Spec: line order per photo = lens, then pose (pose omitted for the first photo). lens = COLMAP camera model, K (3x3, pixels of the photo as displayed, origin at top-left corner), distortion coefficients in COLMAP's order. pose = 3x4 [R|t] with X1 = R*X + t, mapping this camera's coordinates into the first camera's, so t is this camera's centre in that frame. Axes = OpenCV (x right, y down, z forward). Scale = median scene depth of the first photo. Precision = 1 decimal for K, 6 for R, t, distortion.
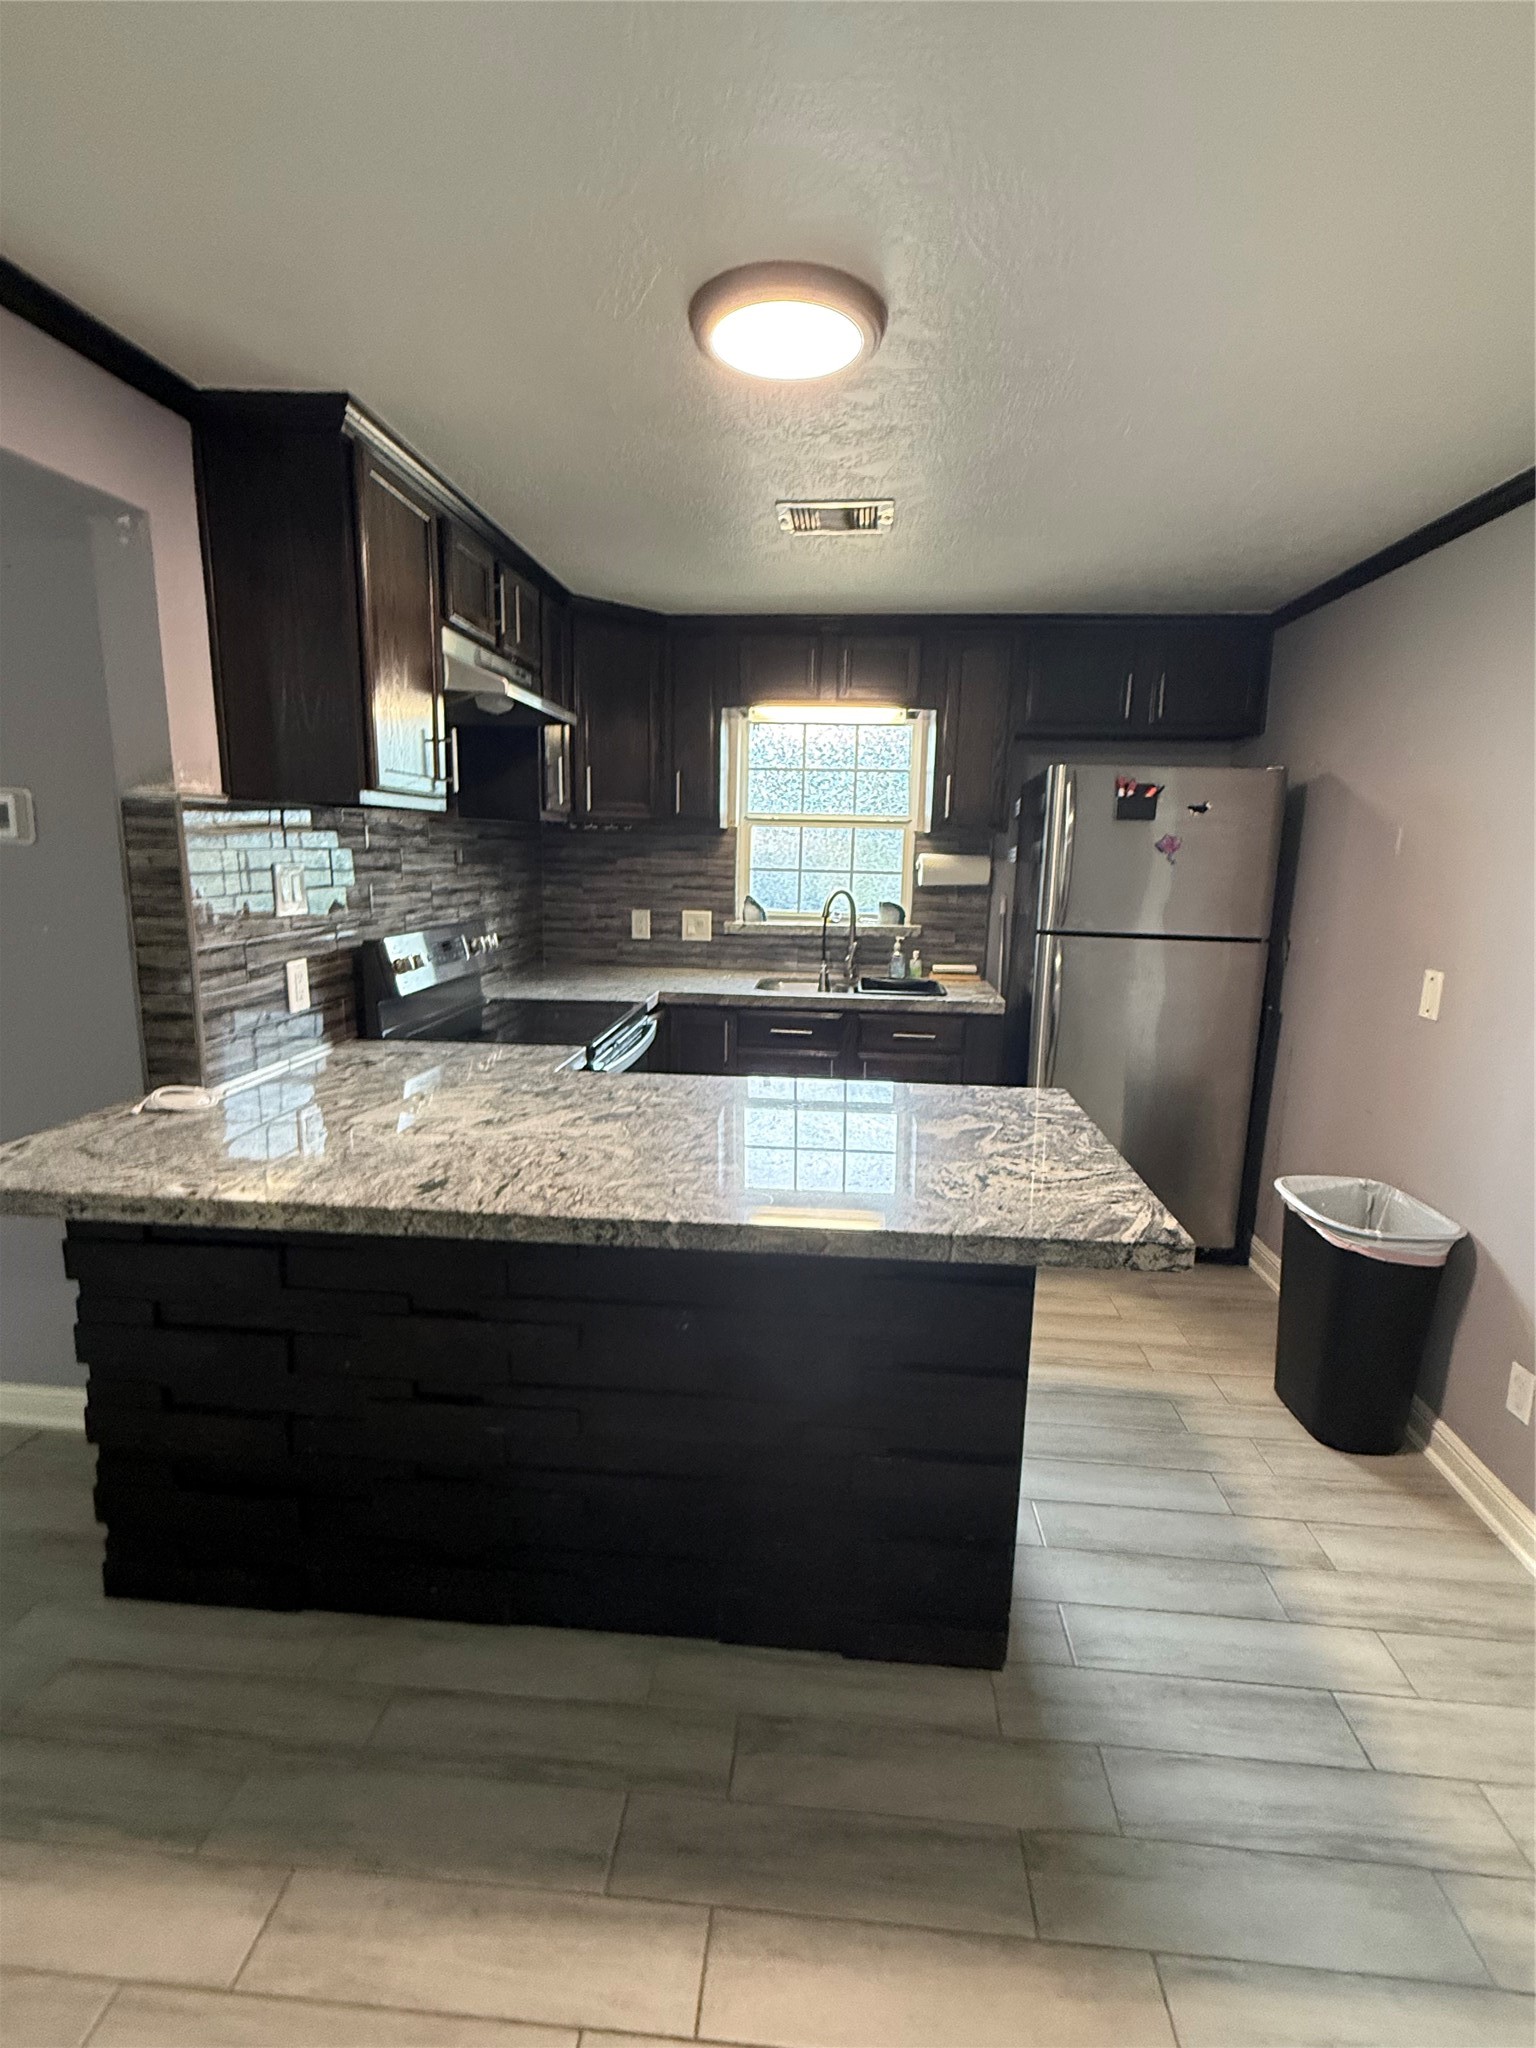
lens RADIAL K [[954.6, 0, 767.8], [0, 954.6, 1021.9], [0, 0, 1]] dist [0.000595, -0.000463]
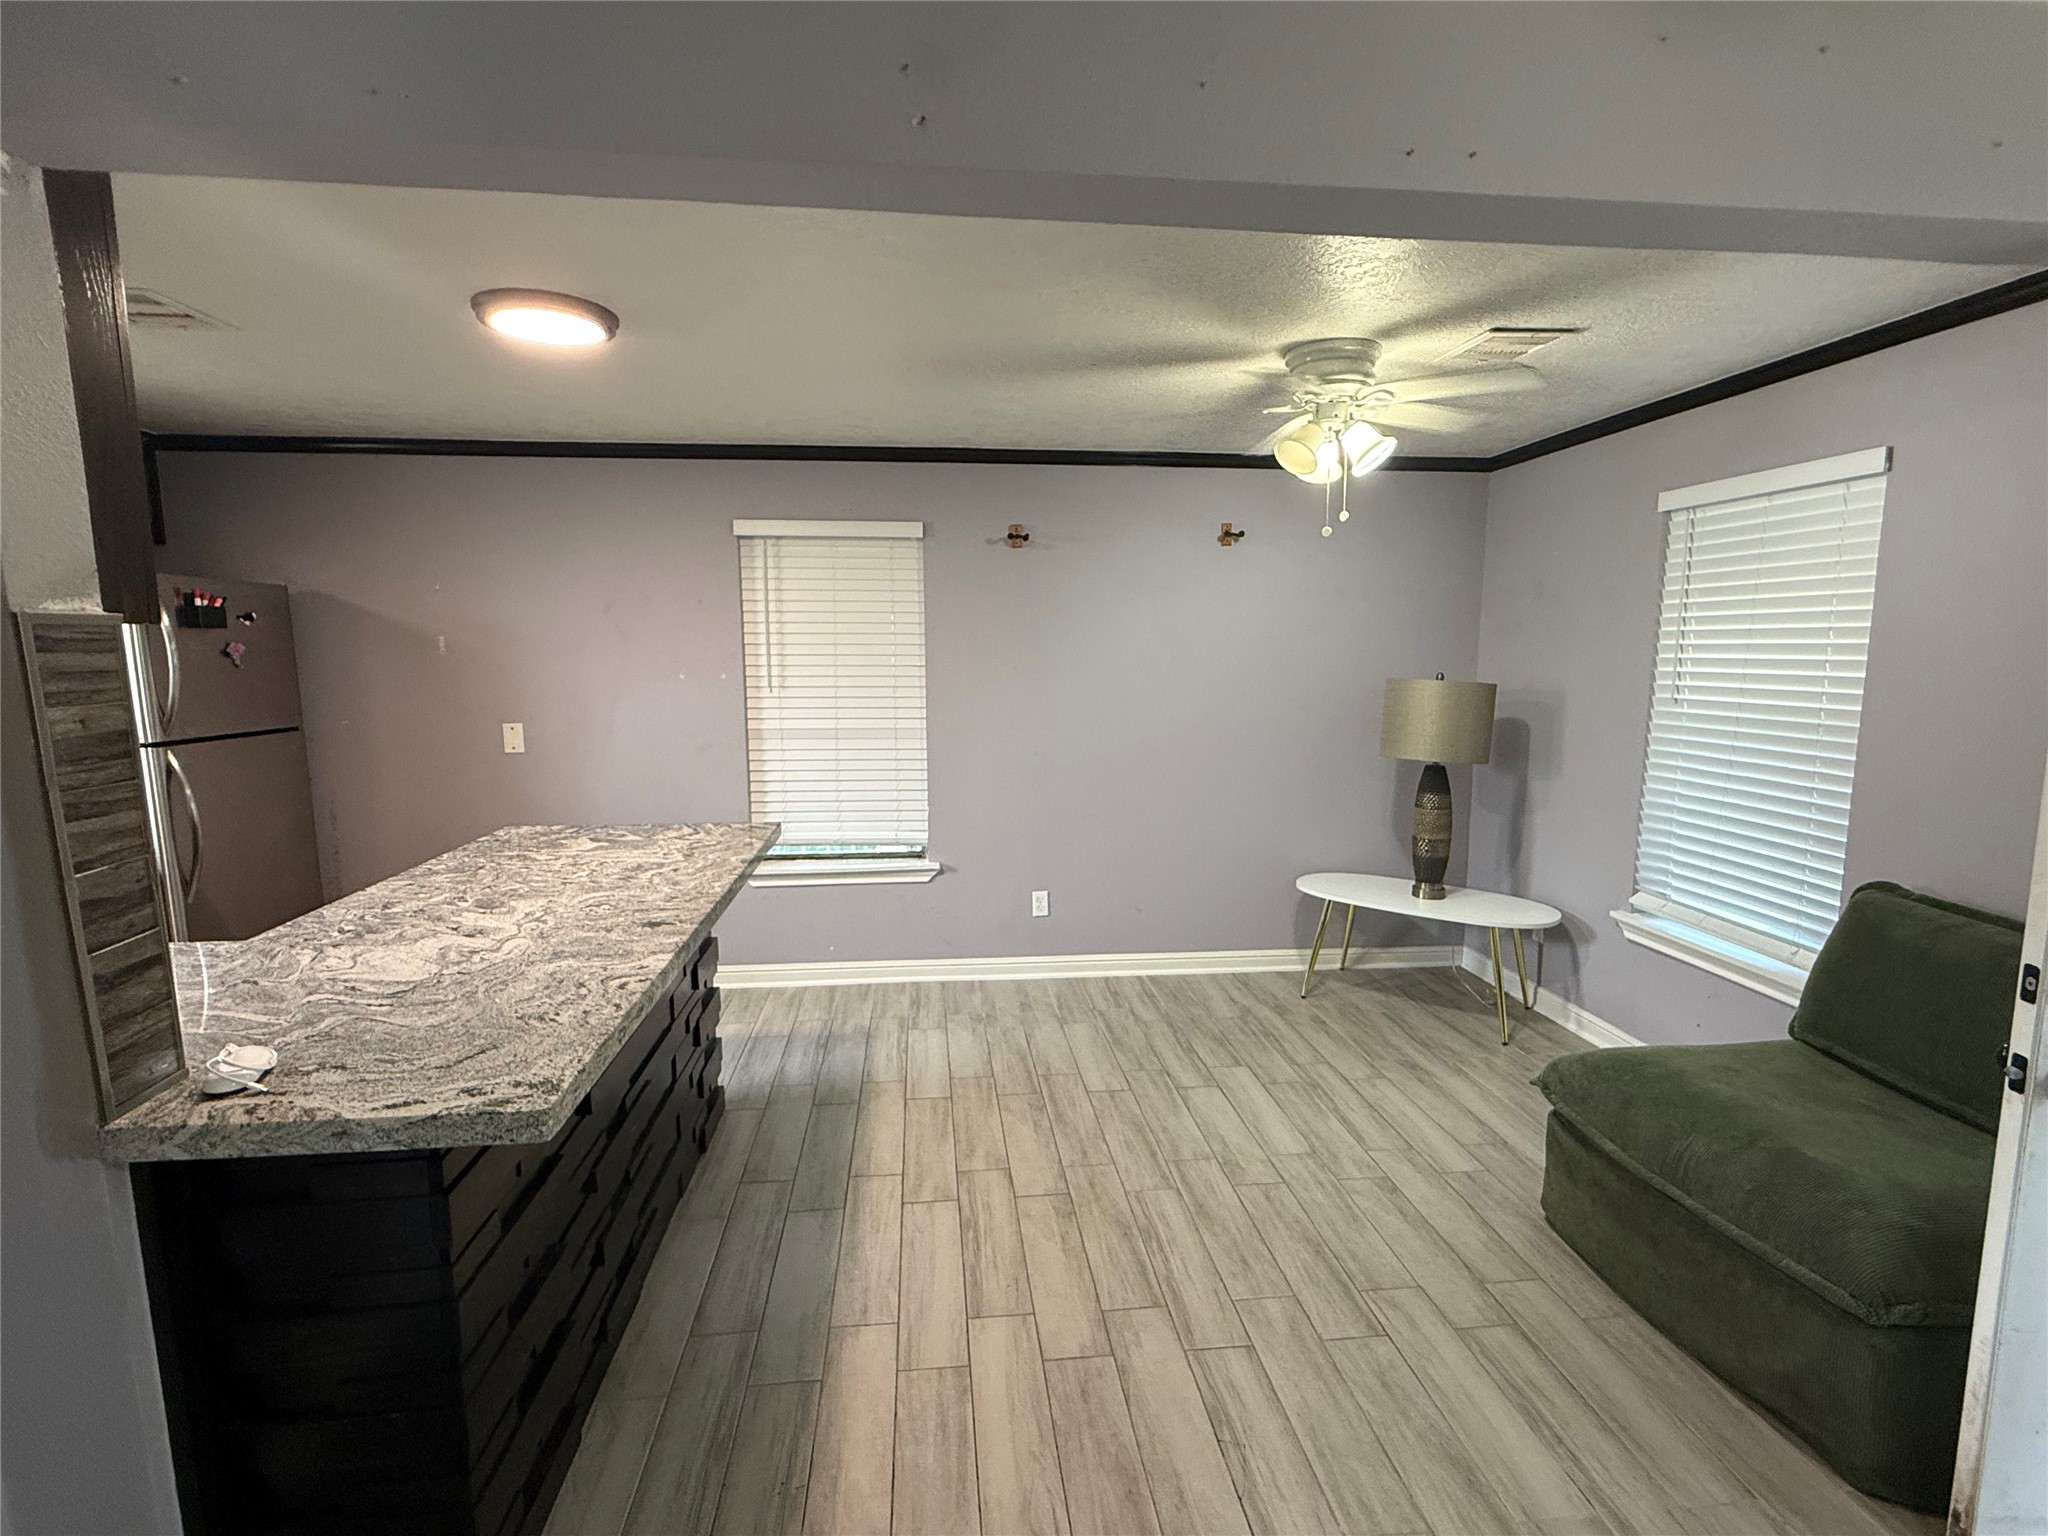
lens RADIAL K [[954.6, 0, 1021.7], [0, 954.6, 774.7], [0, 0, 1]] dist [0.000595, -0.000463]
pose [[-0.180570, -0.150809, 0.971932, -1.350794], [0.178227, 0.966799, 0.183124, -0.143296], [-0.967280, 0.206291, -0.147696, 0.525800]]
